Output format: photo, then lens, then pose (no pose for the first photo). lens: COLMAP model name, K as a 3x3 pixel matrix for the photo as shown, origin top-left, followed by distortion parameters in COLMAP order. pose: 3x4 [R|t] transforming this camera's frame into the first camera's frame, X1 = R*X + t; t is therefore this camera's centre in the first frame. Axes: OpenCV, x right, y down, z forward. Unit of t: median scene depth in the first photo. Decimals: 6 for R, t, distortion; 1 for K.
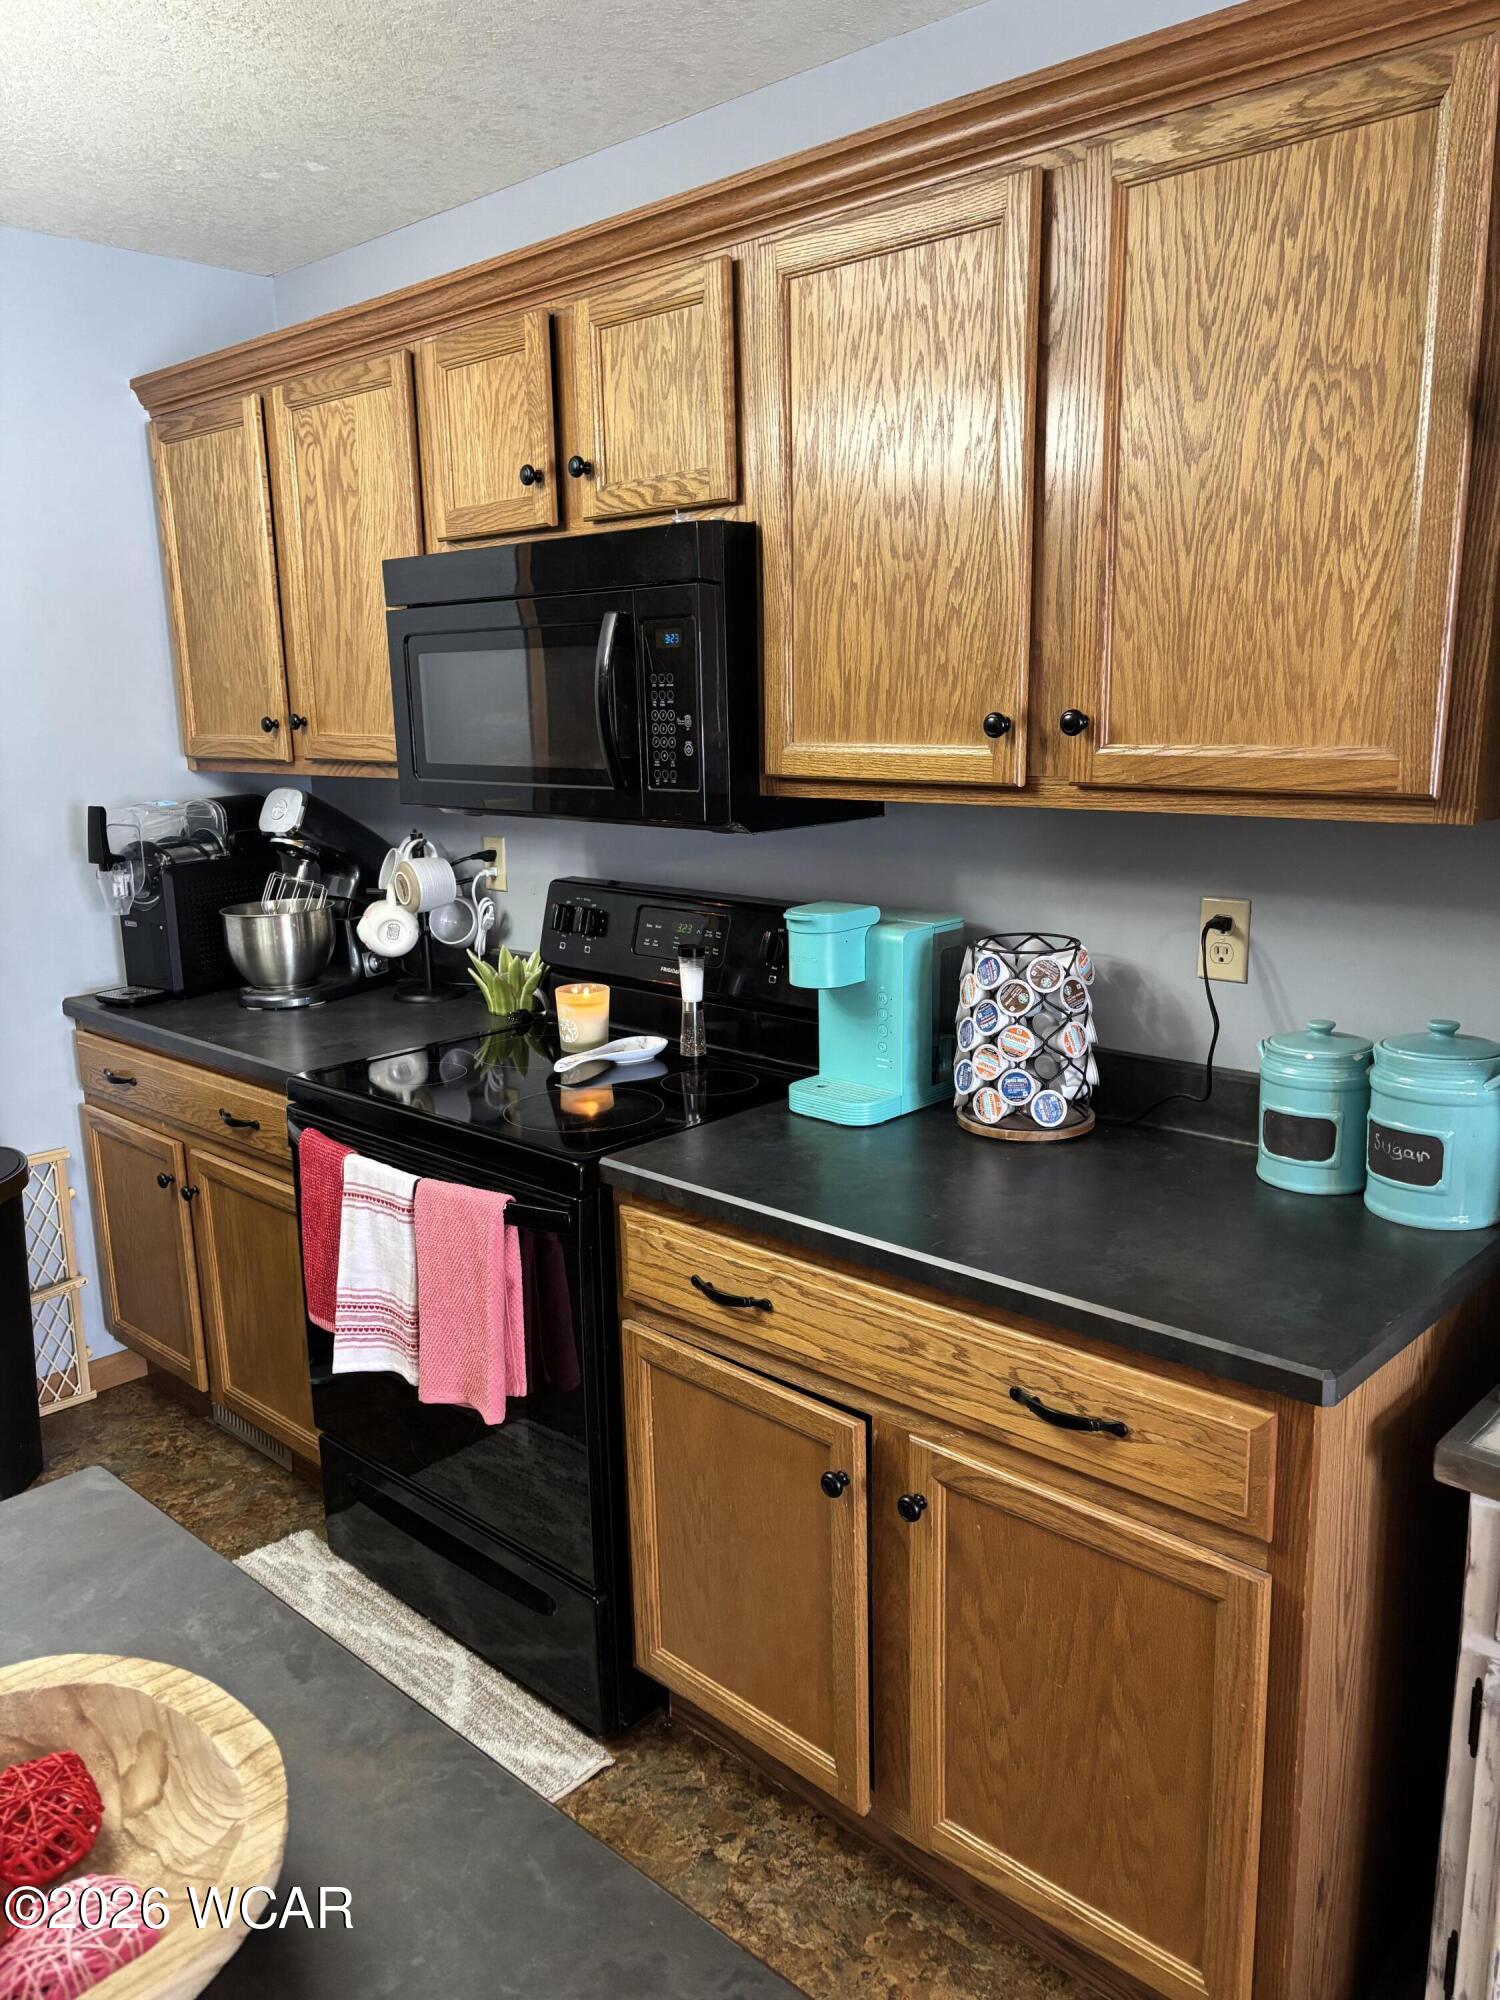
lens RADIAL K [[1506.7, 0, 748.5], [0, 1506.7, 1008.8], [0, 0, 1]] dist [0.038948, -0.044831]
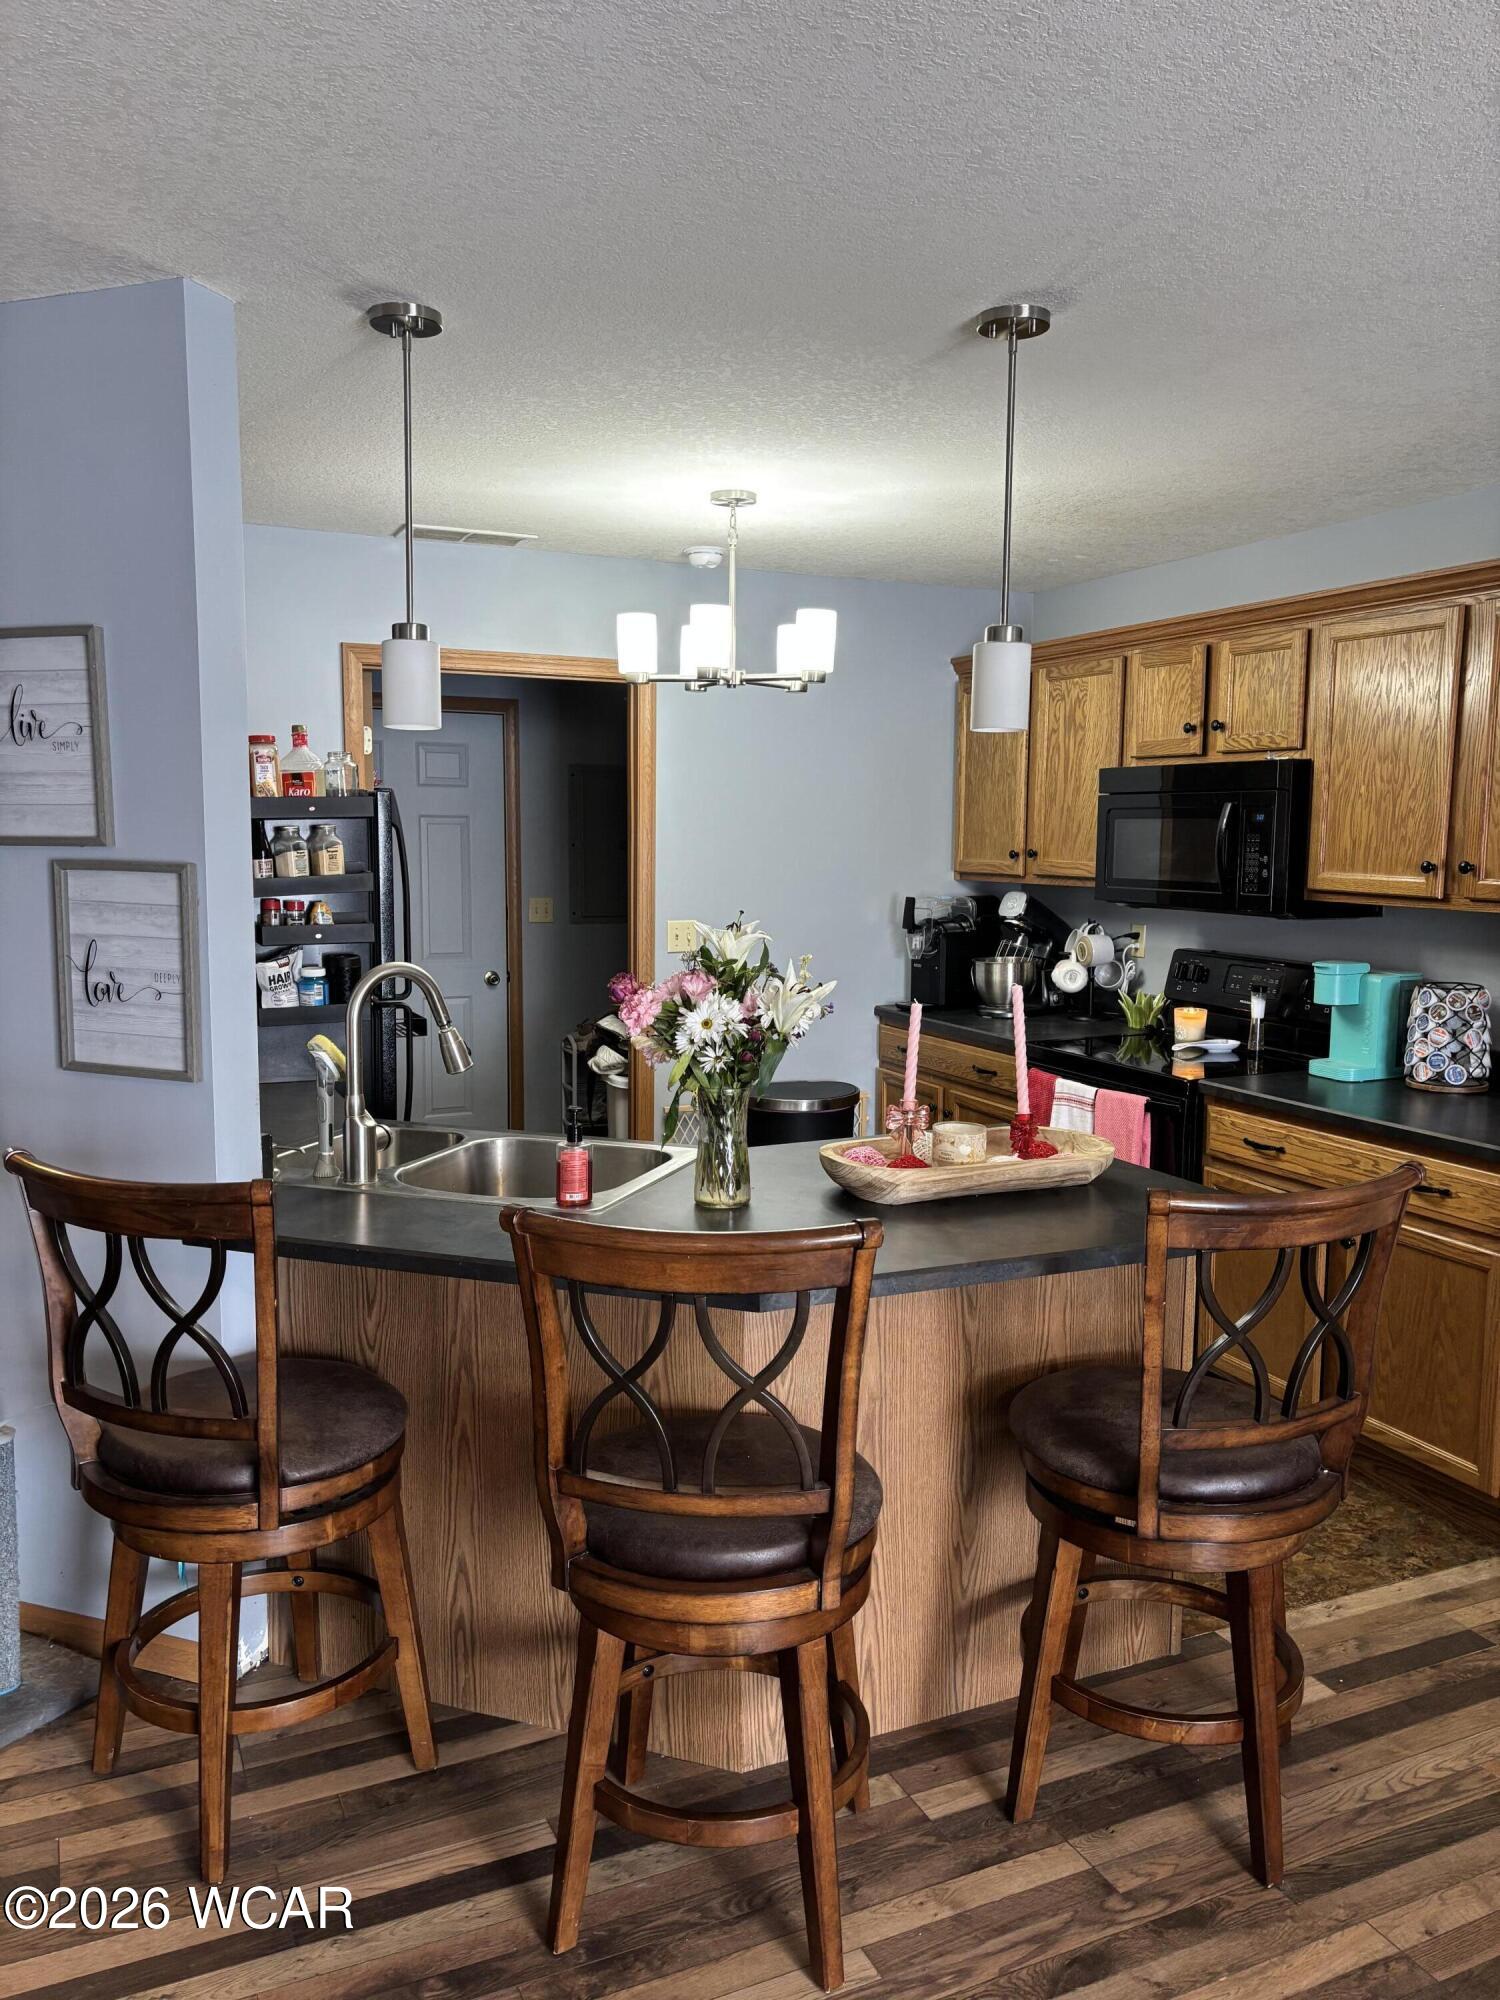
lens RADIAL K [[1506.7, 0, 745.8], [0, 1506.7, 1011.6], [0, 0, 1]] dist [0.038948, -0.044831]
pose [[0.927135, 0.072580, -0.367632, 0.064695], [-0.102271, 0.992828, -0.061908, 0.177139], [0.360503, 0.094995, 0.927908, -0.948099]]
